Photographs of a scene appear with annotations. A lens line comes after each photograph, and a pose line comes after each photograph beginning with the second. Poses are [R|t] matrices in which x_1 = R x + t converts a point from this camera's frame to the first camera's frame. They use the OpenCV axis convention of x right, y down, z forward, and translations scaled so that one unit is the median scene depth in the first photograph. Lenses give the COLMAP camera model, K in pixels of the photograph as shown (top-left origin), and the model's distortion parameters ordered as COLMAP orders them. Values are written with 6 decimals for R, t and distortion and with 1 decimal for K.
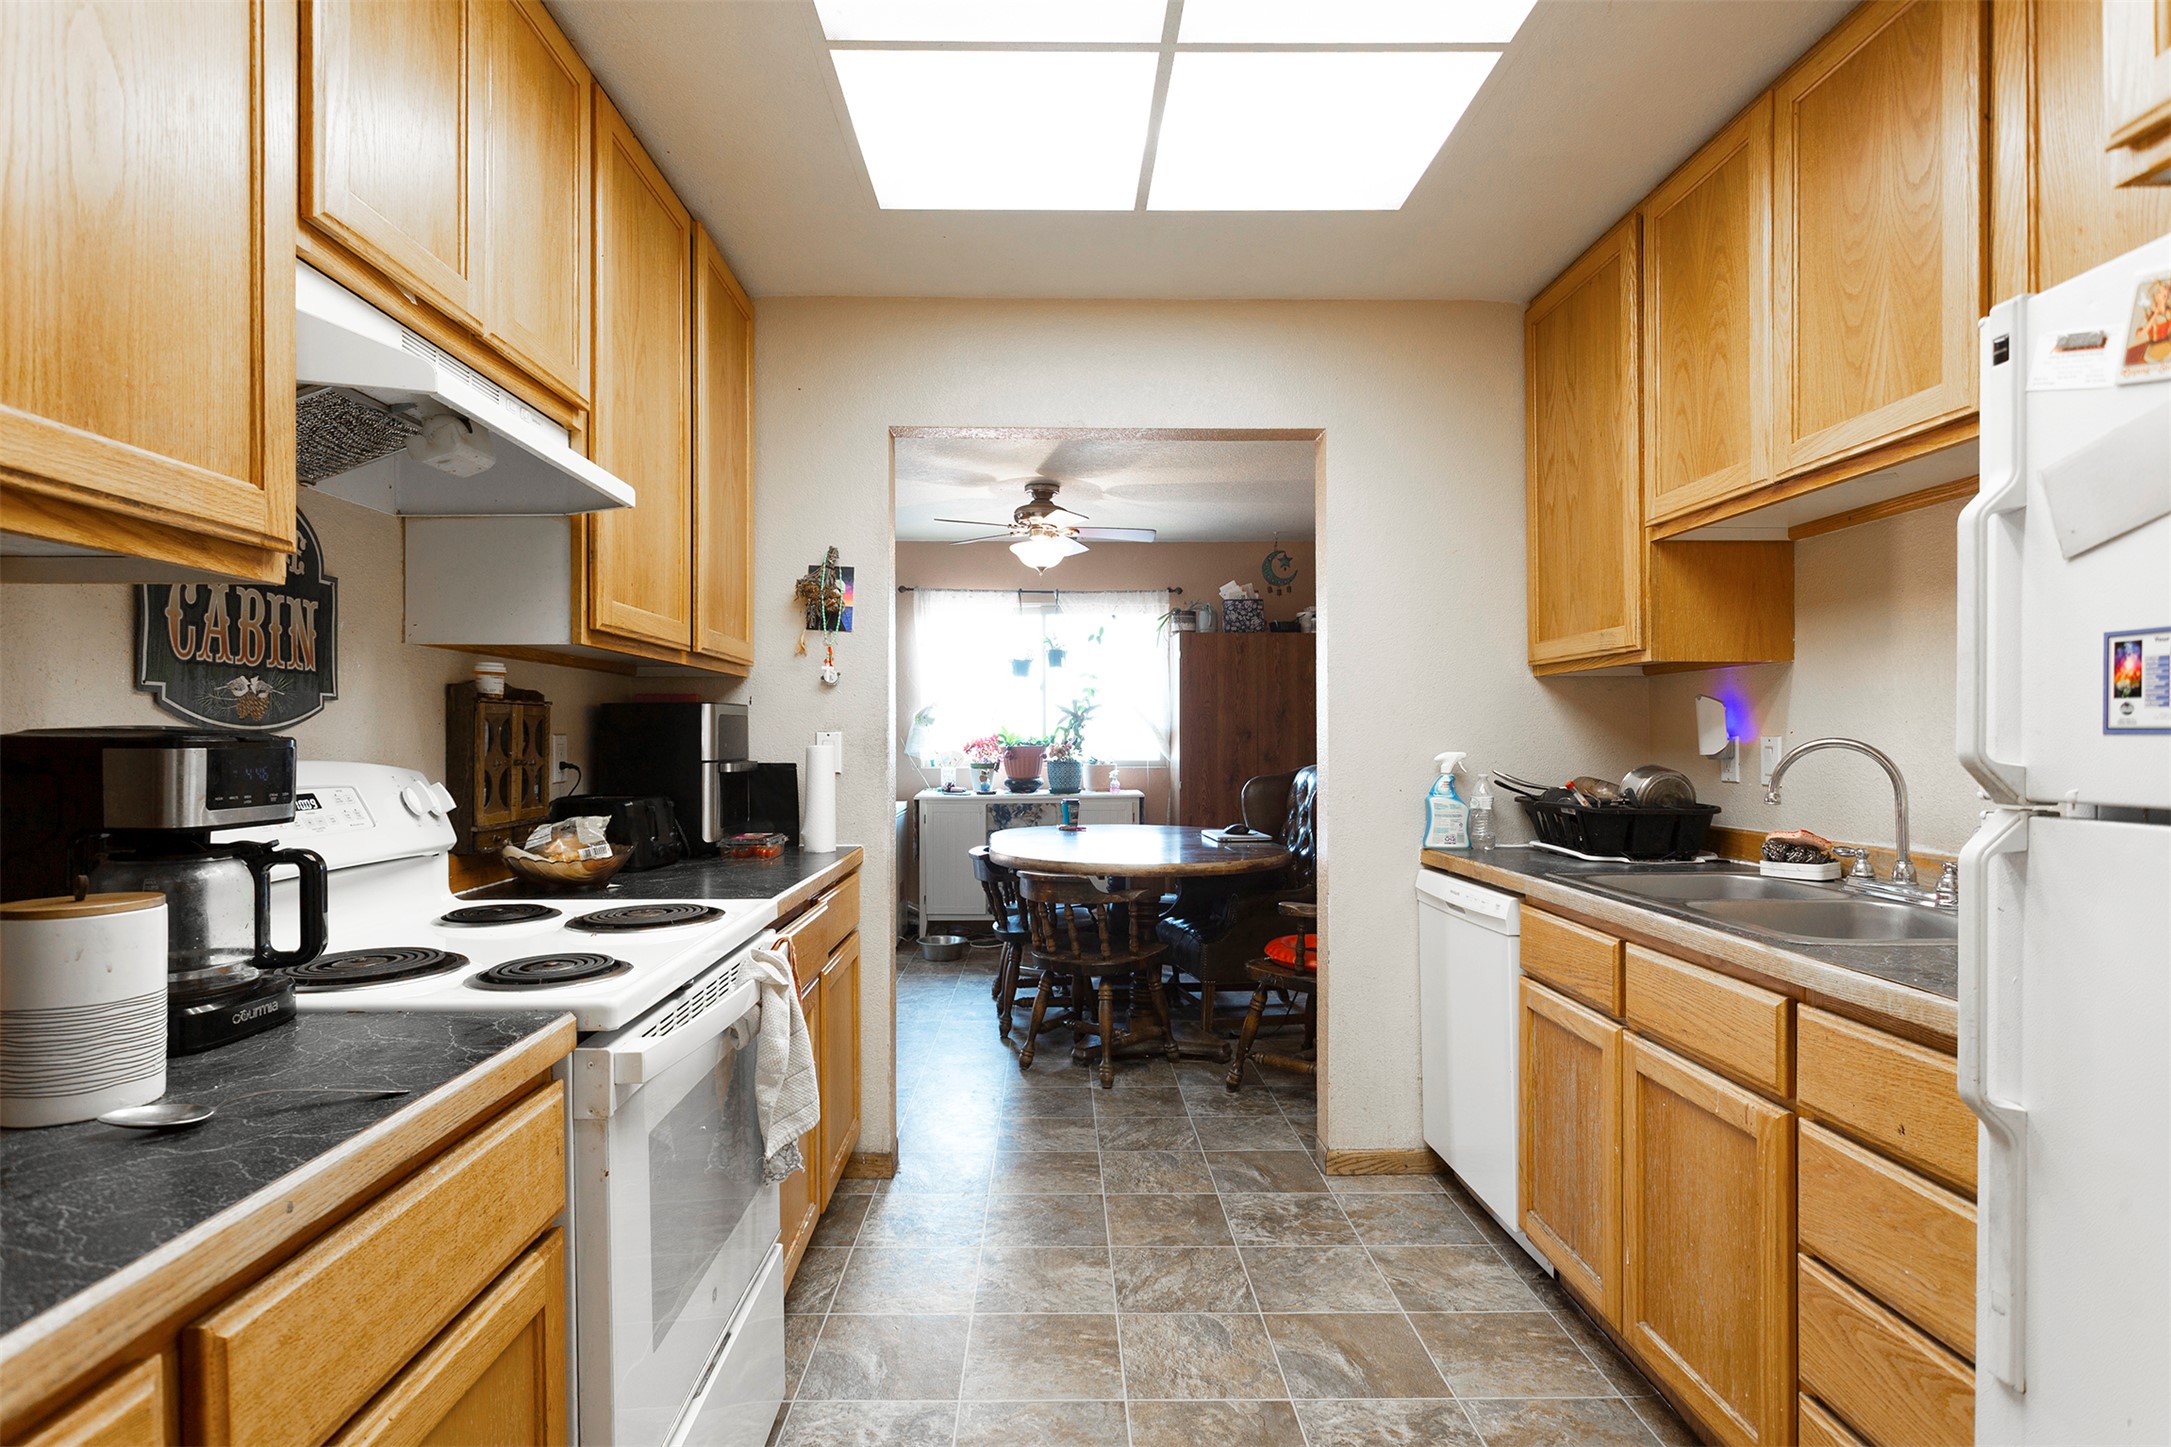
lens RADIAL K [[1123.6, 0, 1088.1], [0, 1123.6, 732.7], [0, 0, 1]] dist [0.000062, -0.000814]
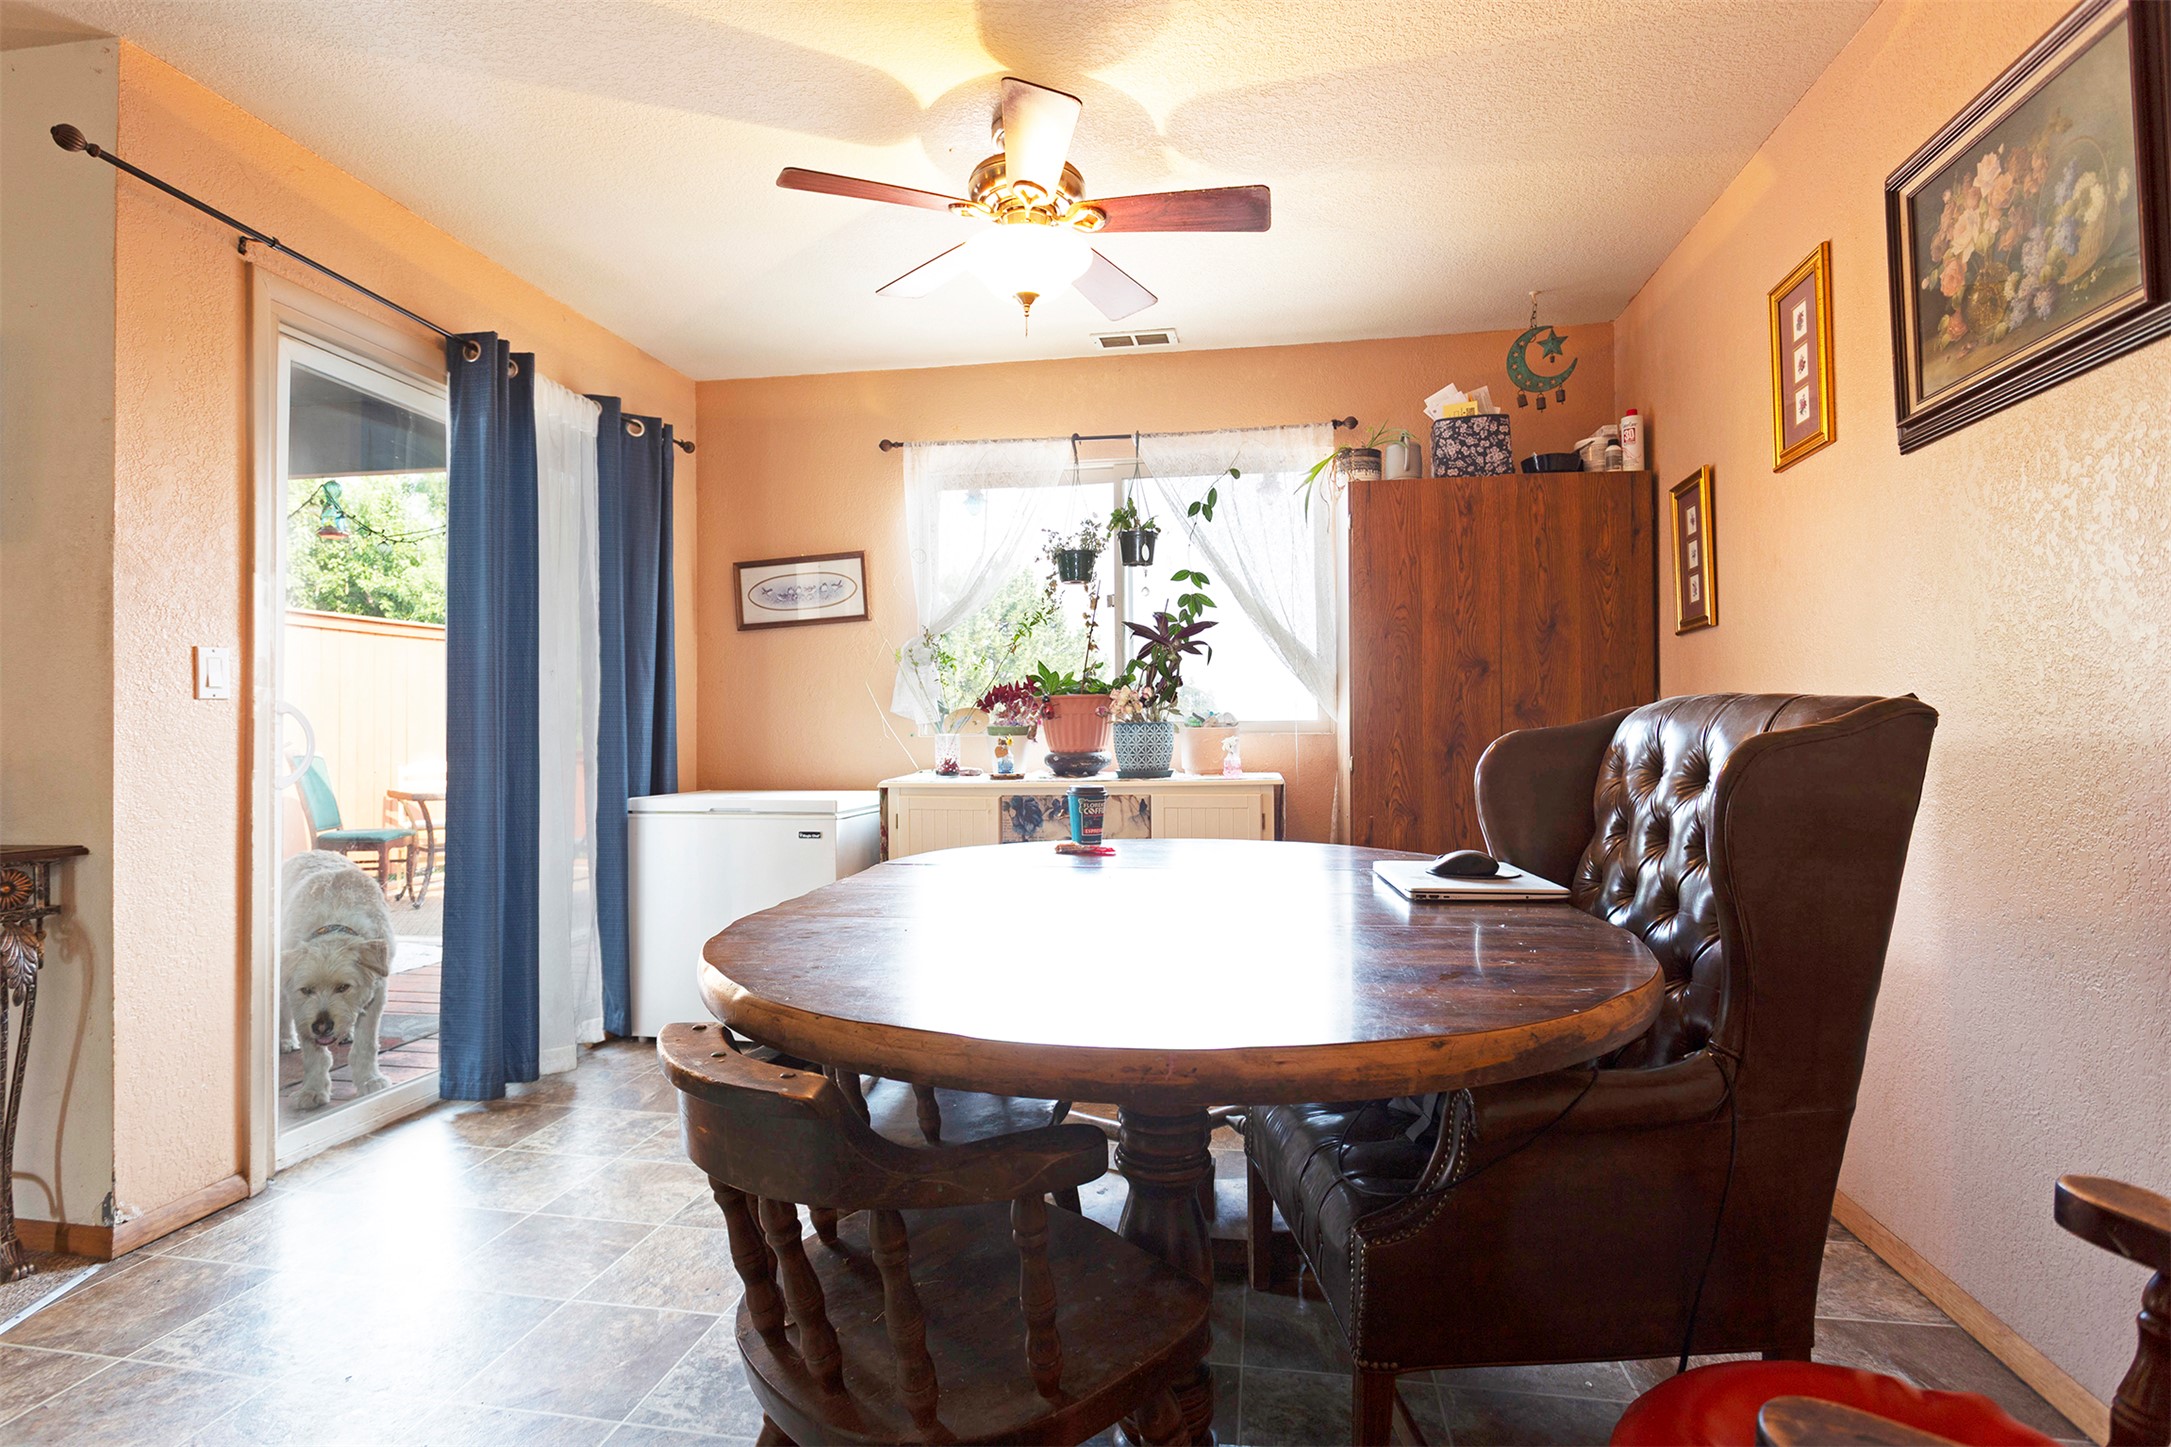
lens RADIAL K [[1123.6, 0, 1073.0], [0, 1123.6, 726.5], [0, 0, 1]] dist [0.000062, -0.000814]
pose [[0.980672, -0.006951, -0.195535, 0.055956], [0.006969, 0.999976, -0.000597, 0.028159], [0.195534, -0.000777, 0.980697, 0.437715]]
